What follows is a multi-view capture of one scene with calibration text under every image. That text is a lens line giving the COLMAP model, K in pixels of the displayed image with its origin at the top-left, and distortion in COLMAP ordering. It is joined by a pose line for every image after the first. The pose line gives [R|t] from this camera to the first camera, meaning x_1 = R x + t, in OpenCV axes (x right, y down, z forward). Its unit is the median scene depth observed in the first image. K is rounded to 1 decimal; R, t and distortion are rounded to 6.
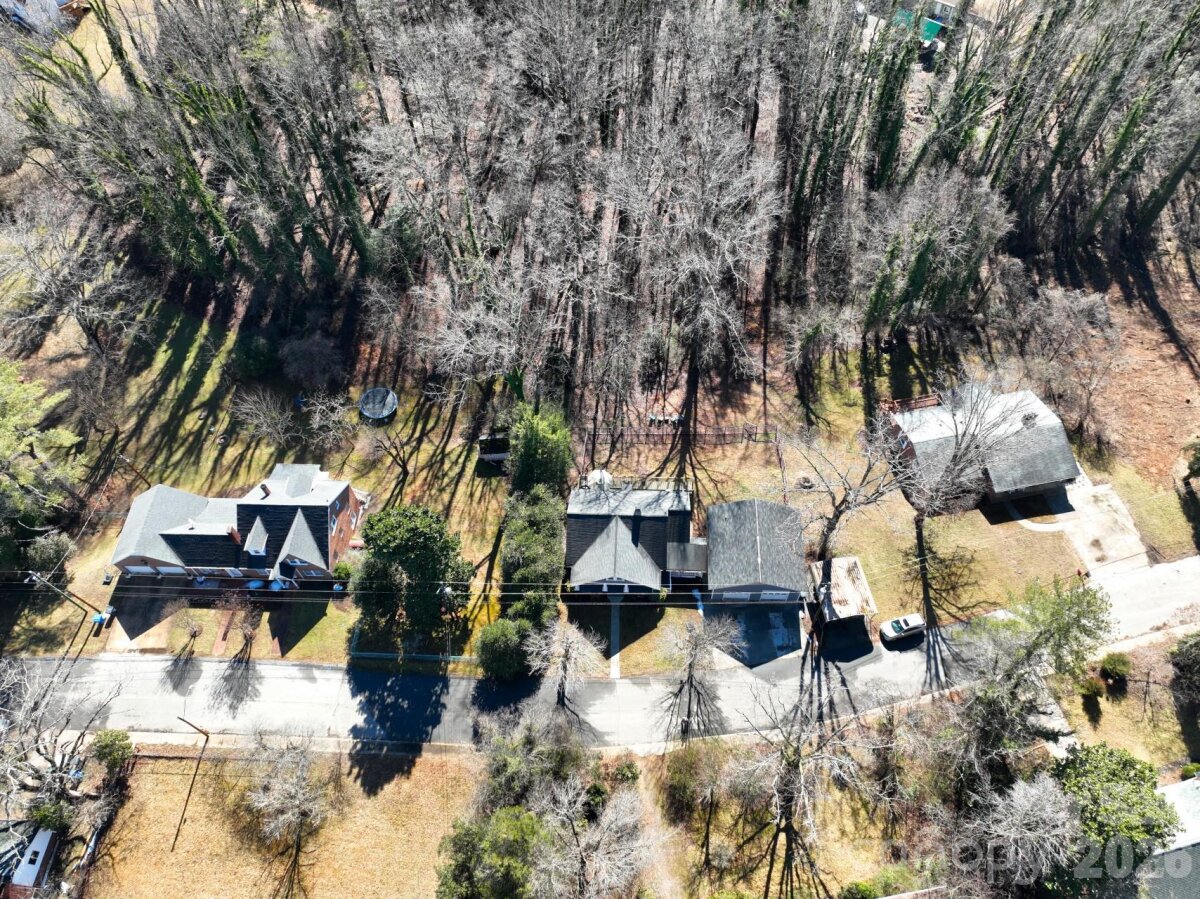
lens RADIAL K [[830.2, 0, 598.6], [0, 830.2, 446.5], [0, 0, 1]] dist [0.002097, 0.003534]
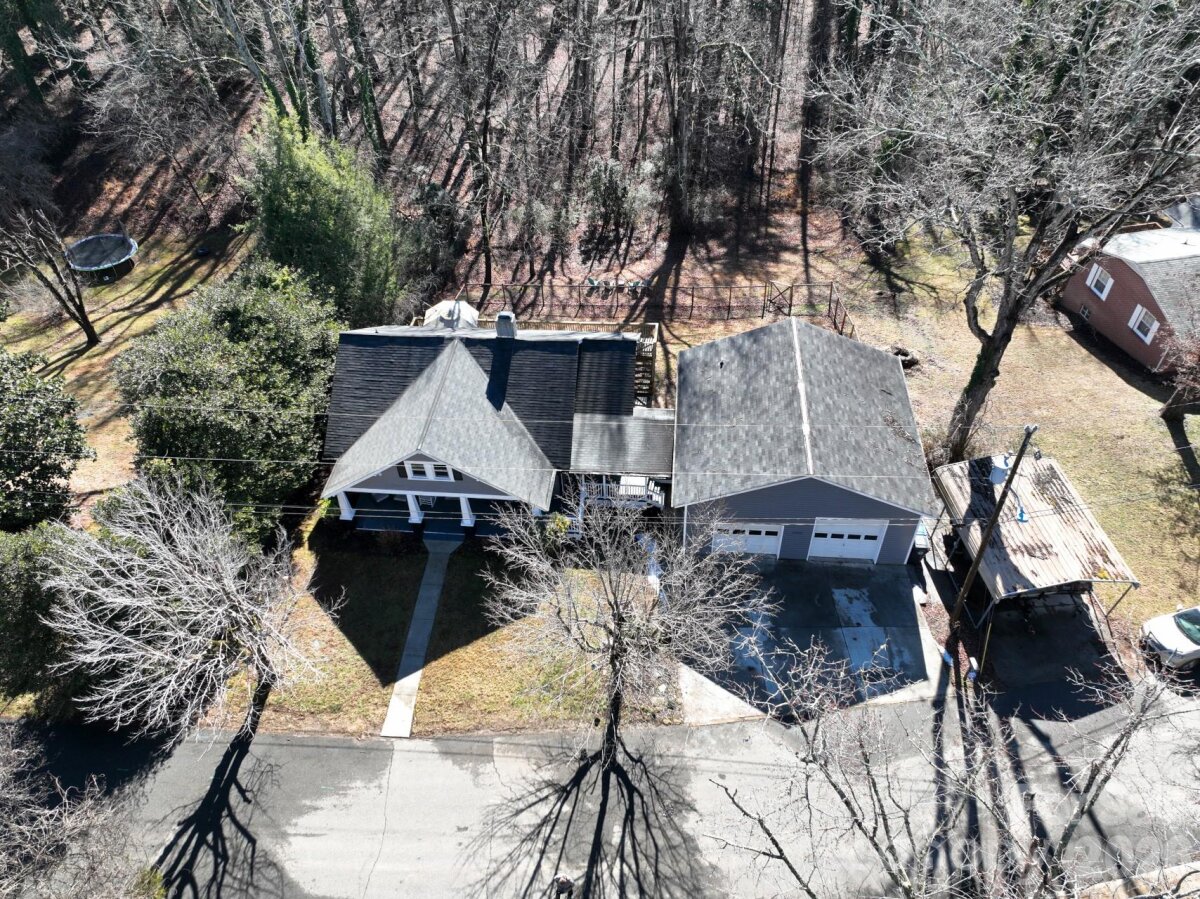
lens RADIAL K [[830.2, 0, 602.9], [0, 830.2, 453.0], [0, 0, 1]] dist [0.002097, 0.003534]
pose [[0.998978, 0.031965, -0.031969, 0.109845], [-0.038143, 0.975541, -0.216482, 0.226016], [0.024267, 0.217480, 0.975763, 0.611834]]
